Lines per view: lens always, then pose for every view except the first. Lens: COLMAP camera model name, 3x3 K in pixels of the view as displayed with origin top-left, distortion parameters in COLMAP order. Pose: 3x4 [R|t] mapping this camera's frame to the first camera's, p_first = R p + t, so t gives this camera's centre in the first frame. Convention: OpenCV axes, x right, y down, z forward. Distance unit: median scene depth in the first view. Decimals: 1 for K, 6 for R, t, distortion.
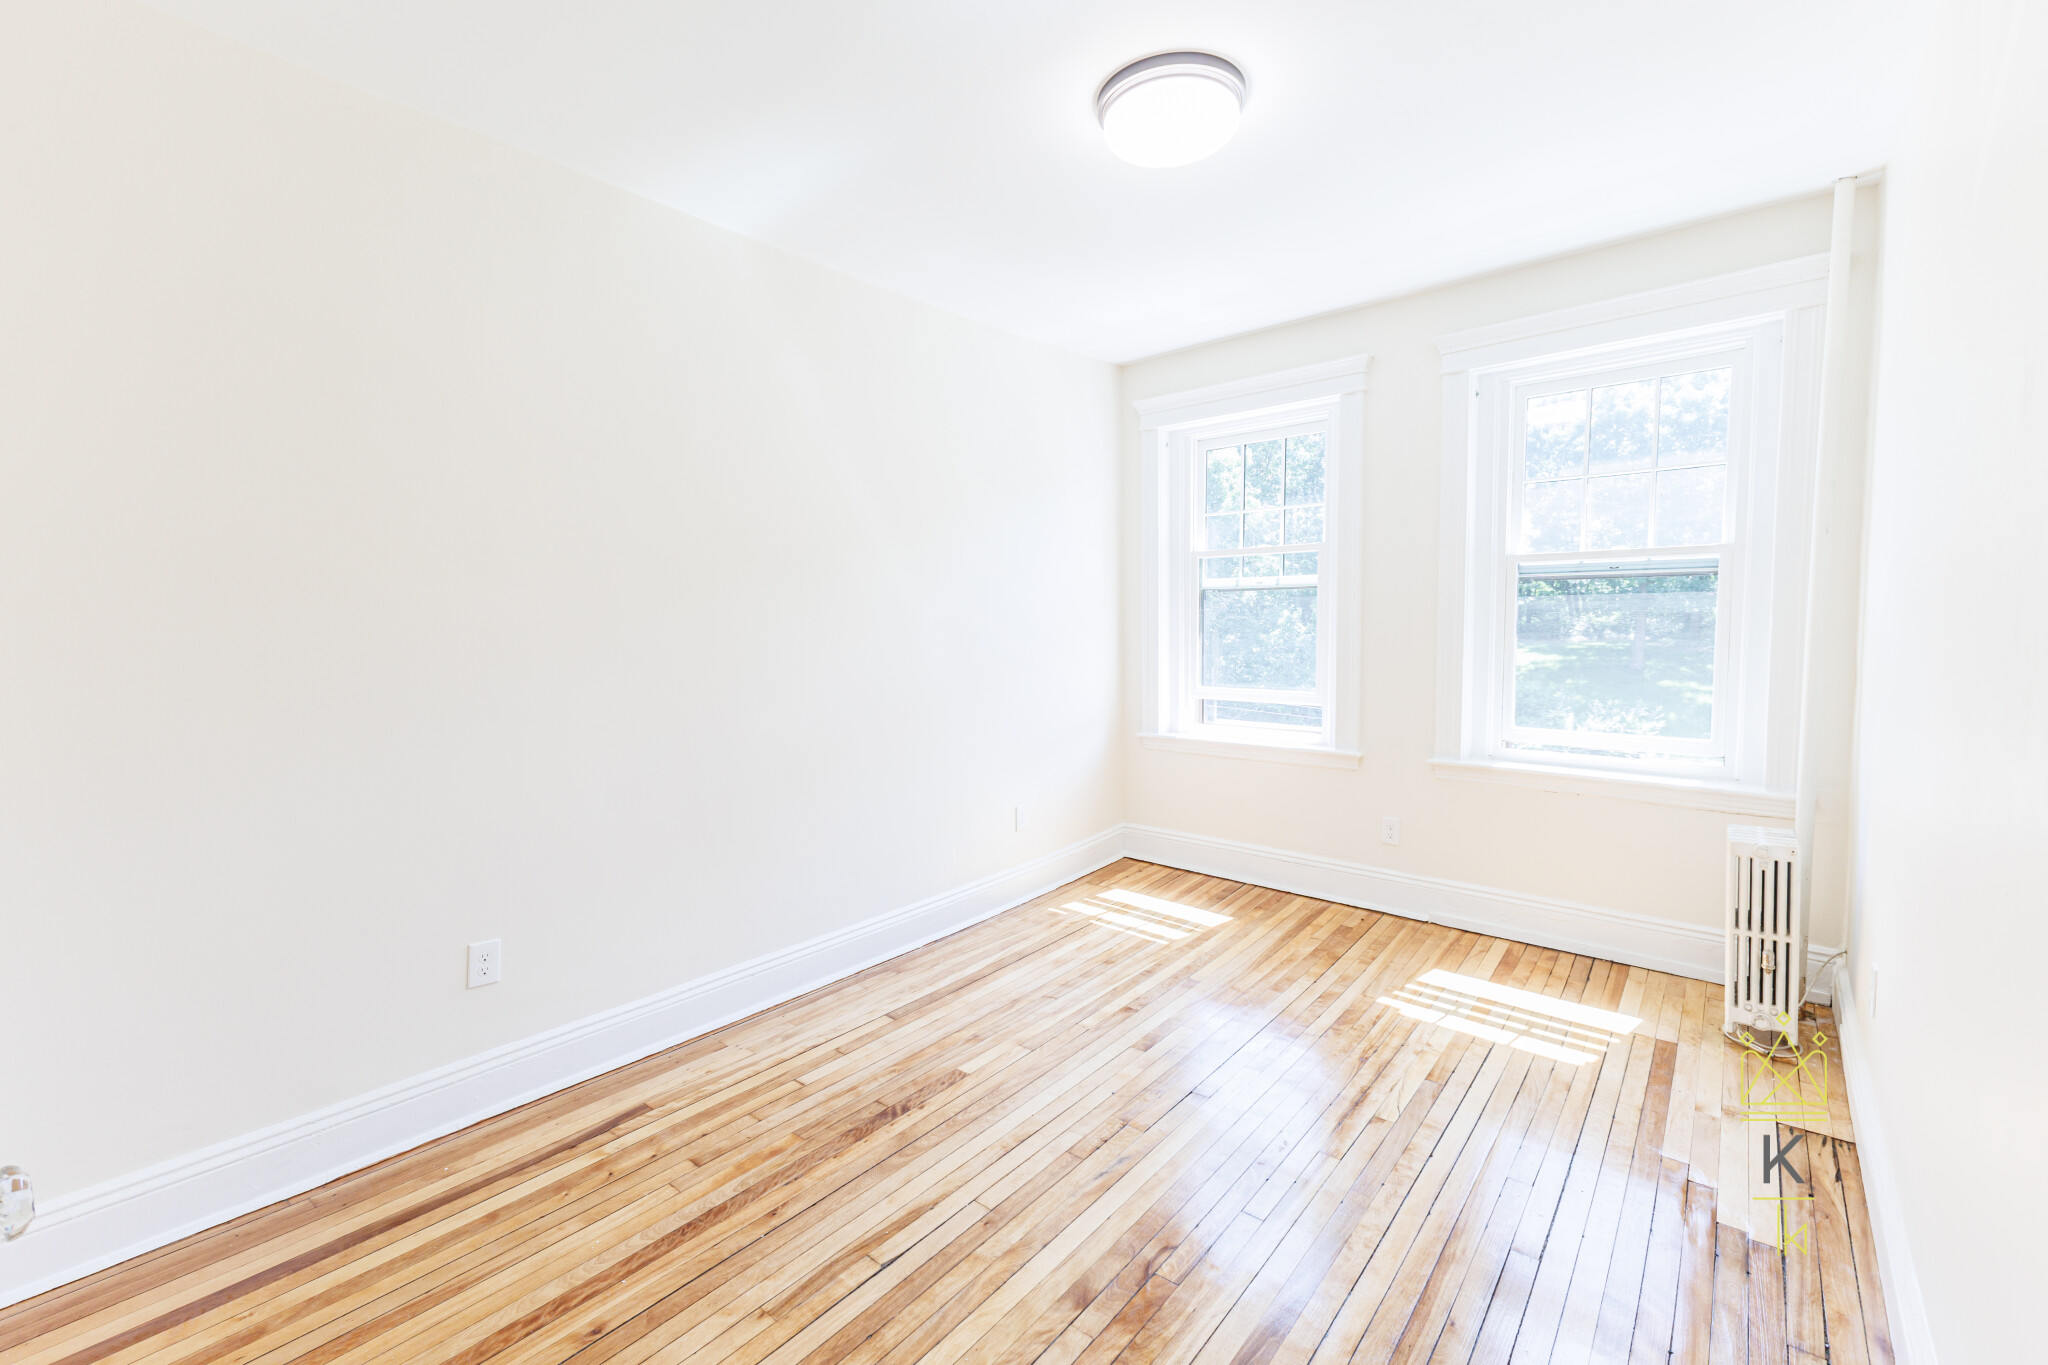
lens RADIAL K [[852.6, 0, 1020.8], [0, 852.6, 667.4], [0, 0, 1]] dist [0.059316, -0.008040]
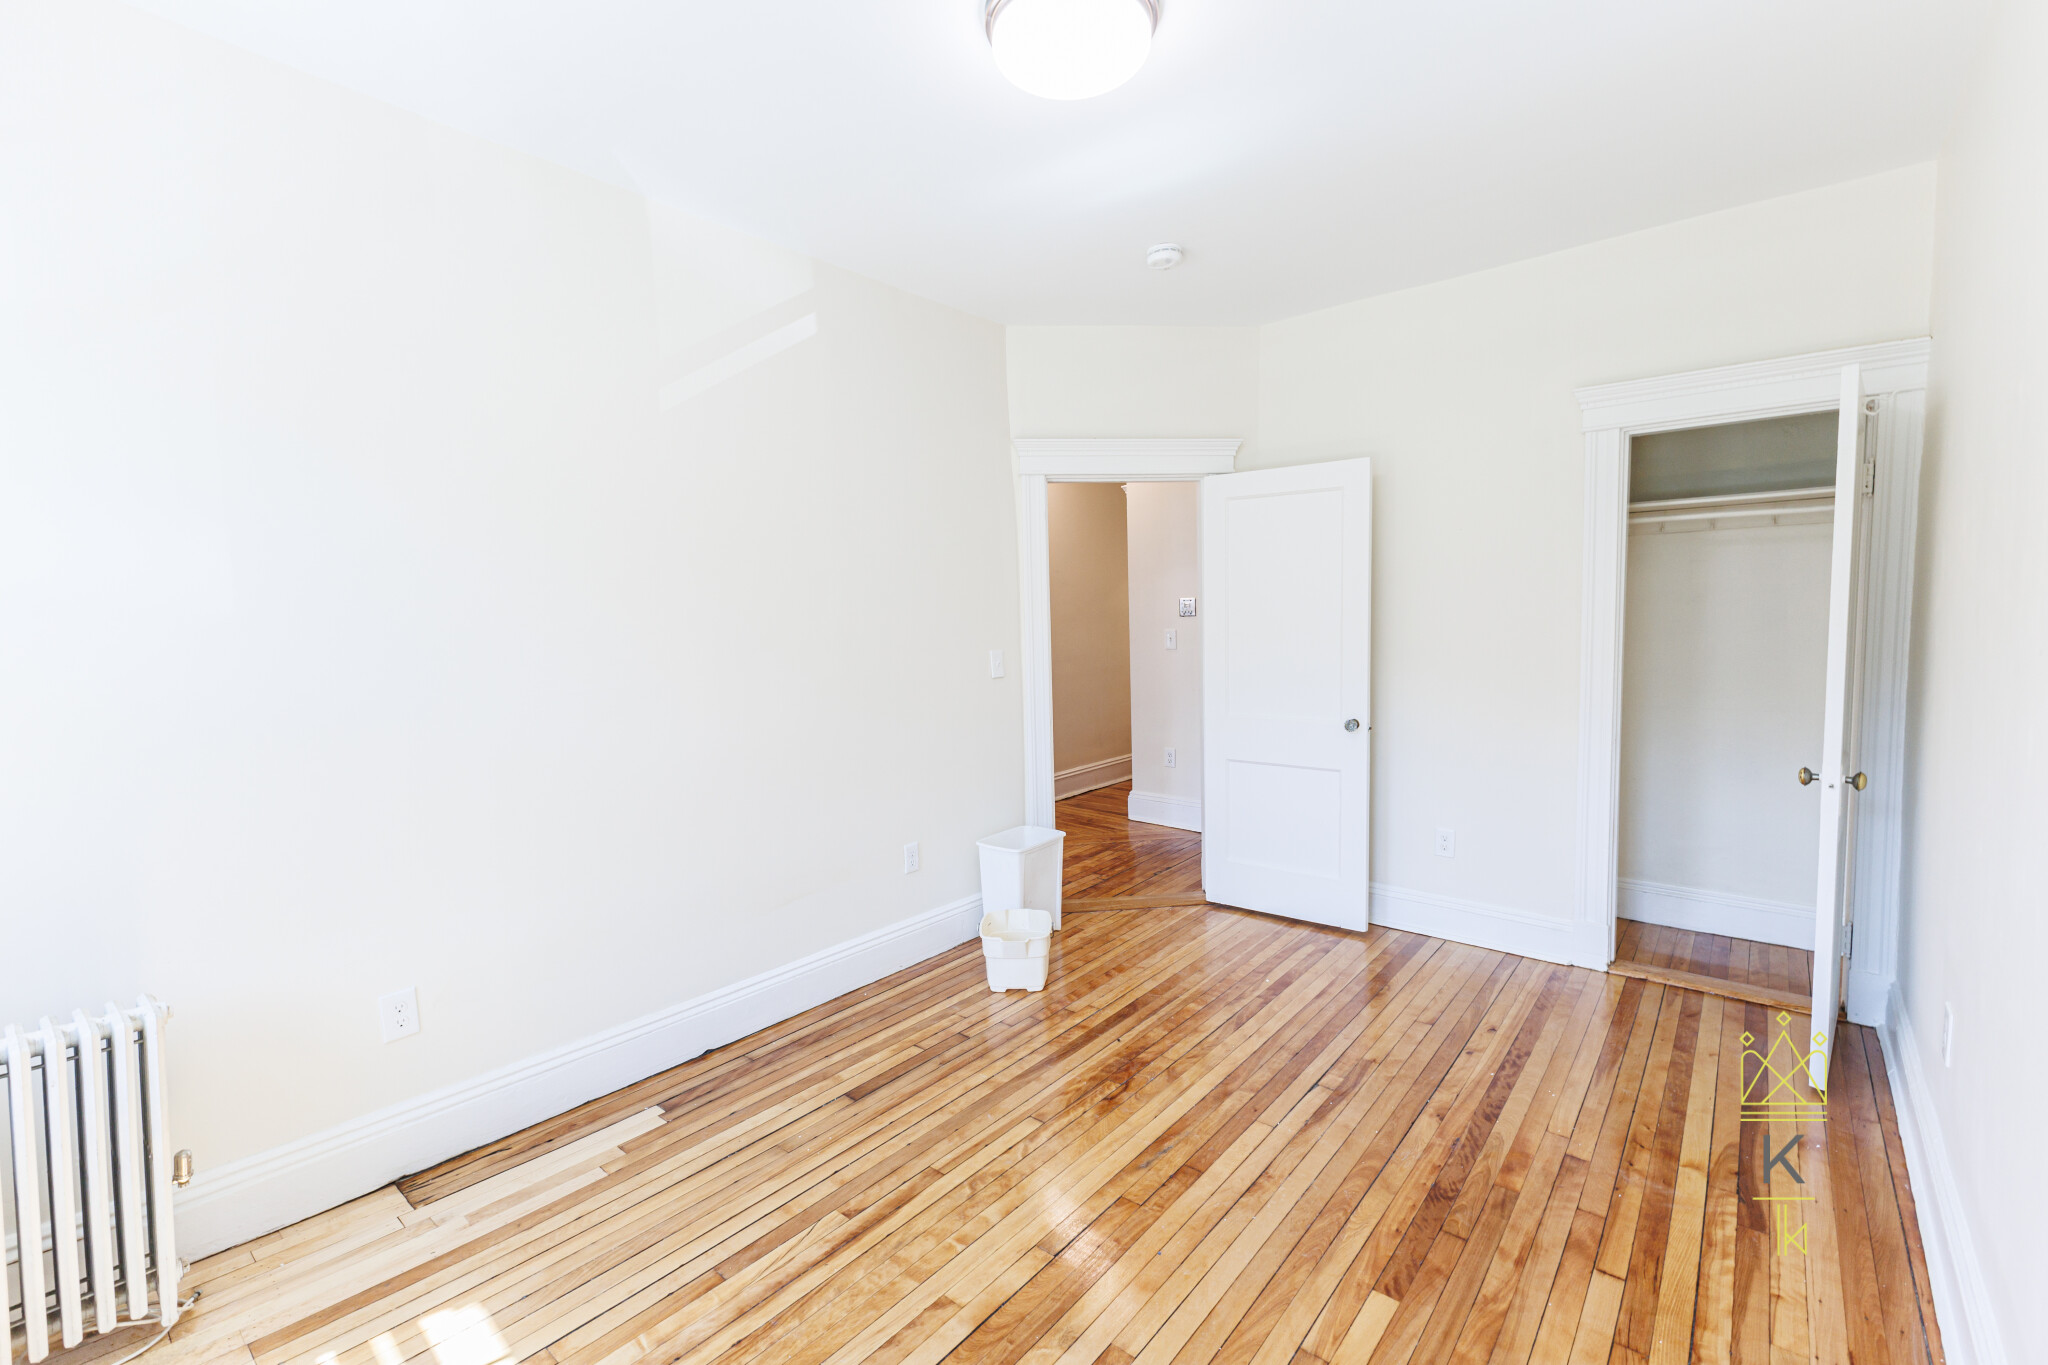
lens RADIAL K [[852.6, 0, 1020.8], [0, 852.6, 667.4], [0, 0, 1]] dist [0.059316, -0.008040]
pose [[-0.999529, 0.022830, 0.020497, 0.233123], [0.025009, 0.993256, 0.113216, -0.123911], [-0.017774, 0.113675, -0.993359, 1.987687]]
